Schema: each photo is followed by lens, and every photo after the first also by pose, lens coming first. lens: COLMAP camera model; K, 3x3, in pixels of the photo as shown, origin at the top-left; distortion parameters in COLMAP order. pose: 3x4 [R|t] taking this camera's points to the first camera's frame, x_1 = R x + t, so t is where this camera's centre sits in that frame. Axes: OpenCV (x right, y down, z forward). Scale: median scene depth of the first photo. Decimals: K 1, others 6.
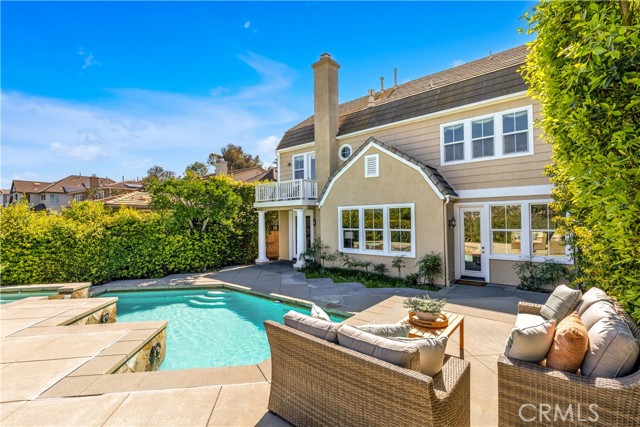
lens RADIAL K [[289.4, 0, 320.5], [0, 289.4, 222.9], [0, 0, 1]] dist [0.000426, -0.000174]
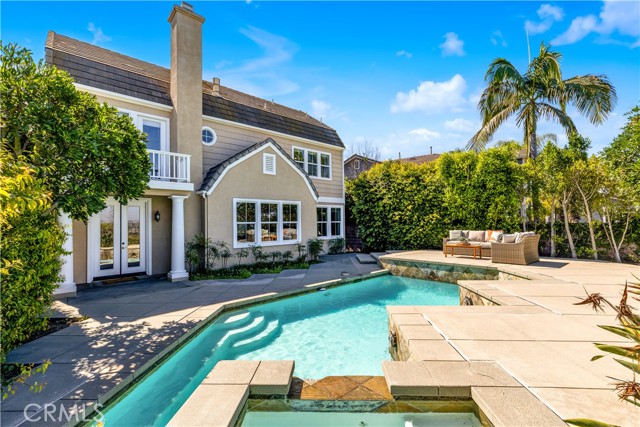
lens RADIAL K [[281.1, 0, 320.0], [0, 281.1, 213.5], [0, 0, 1]] dist [-0.001013, -0.000037]
pose [[0.147371, 0.028004, 0.988685, -0.892000], [-0.008380, 0.999599, -0.027064, 0.018316], [-0.989046, -0.004296, 0.147546, 0.691334]]
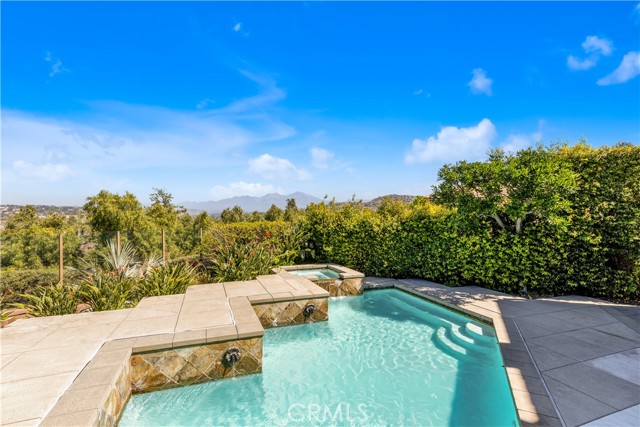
lens RADIAL K [[301.6, 0, 320.0], [0, 301.6, 213.5], [0, 0, 1]] dist [0.000878, 0.000141]
pose [[0.250196, 0.004787, -0.968183, 0.179845], [-0.015626, 0.999877, 0.000906, -0.010927], [0.968069, 0.014902, 0.250240, 0.433897]]
